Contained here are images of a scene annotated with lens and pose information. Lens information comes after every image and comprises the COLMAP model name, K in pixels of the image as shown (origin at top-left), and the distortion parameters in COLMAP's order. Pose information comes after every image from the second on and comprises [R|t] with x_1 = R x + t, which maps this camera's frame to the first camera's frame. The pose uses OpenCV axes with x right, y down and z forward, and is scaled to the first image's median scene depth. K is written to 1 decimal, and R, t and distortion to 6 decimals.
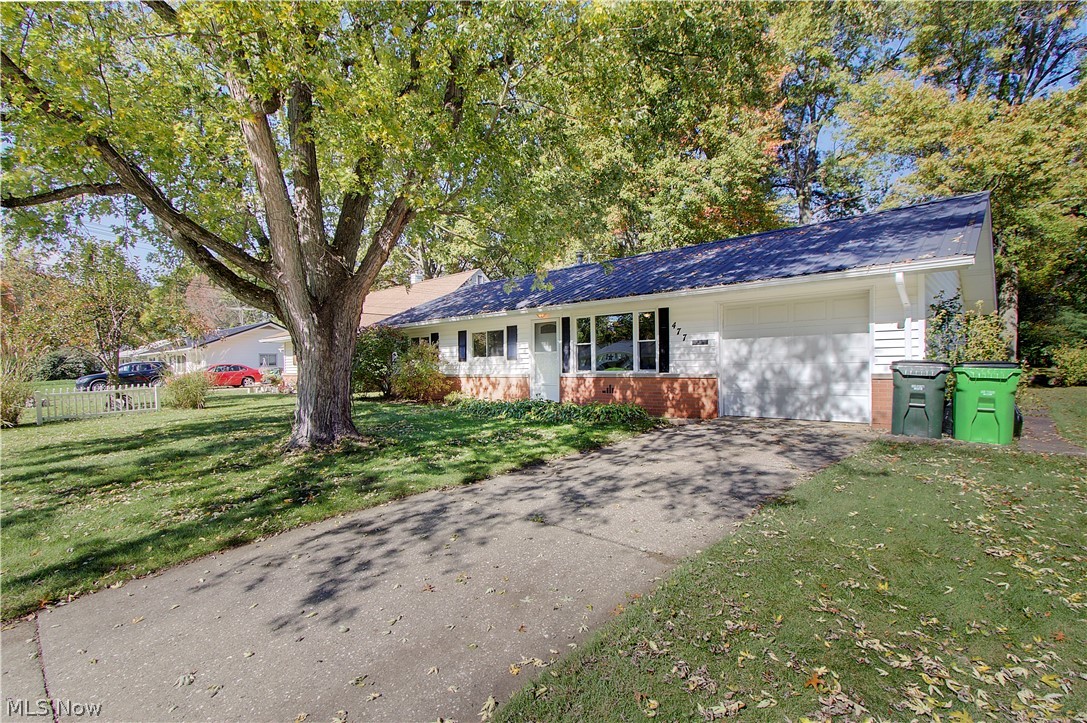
lens RADIAL K [[493.8, 0, 543.5], [0, 493.8, 361.5], [0, 0, 1]] dist [-0.010484, -0.000029]
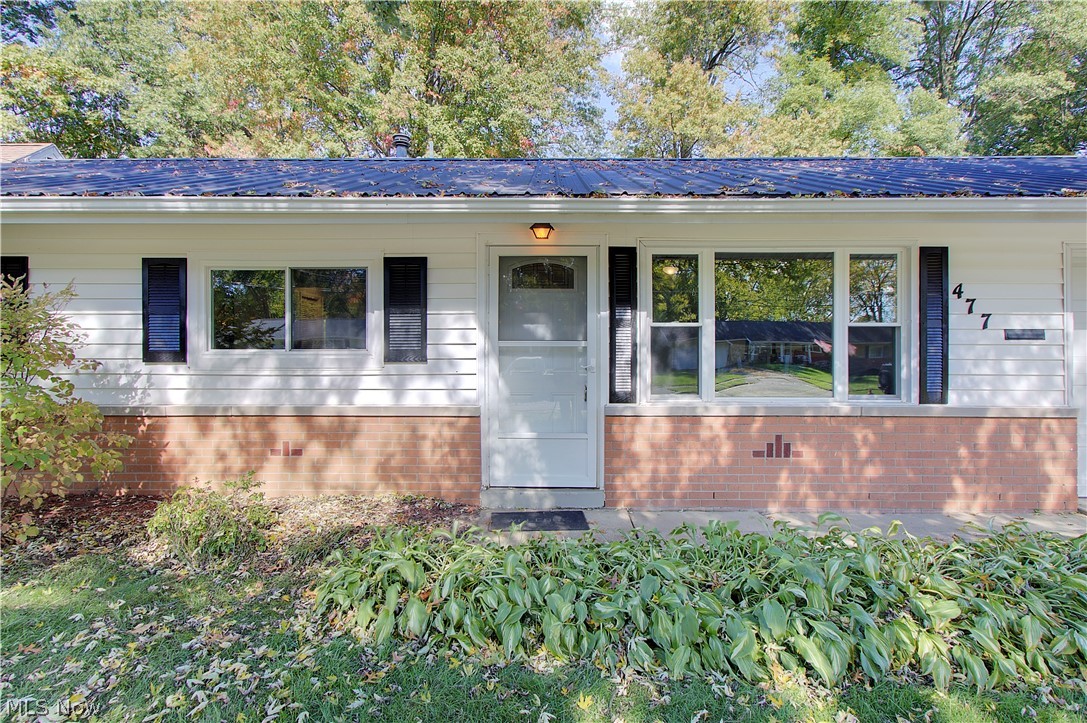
lens RADIAL K [[493.8, 0, 543.5], [0, 493.8, 361.5], [0, 0, 1]] dist [-0.010484, -0.000029]
pose [[0.747482, -0.000667, 0.664282, -0.234697], [-0.018591, 0.999587, 0.021924, -0.013265], [-0.664022, -0.028737, 0.747161, 0.768488]]
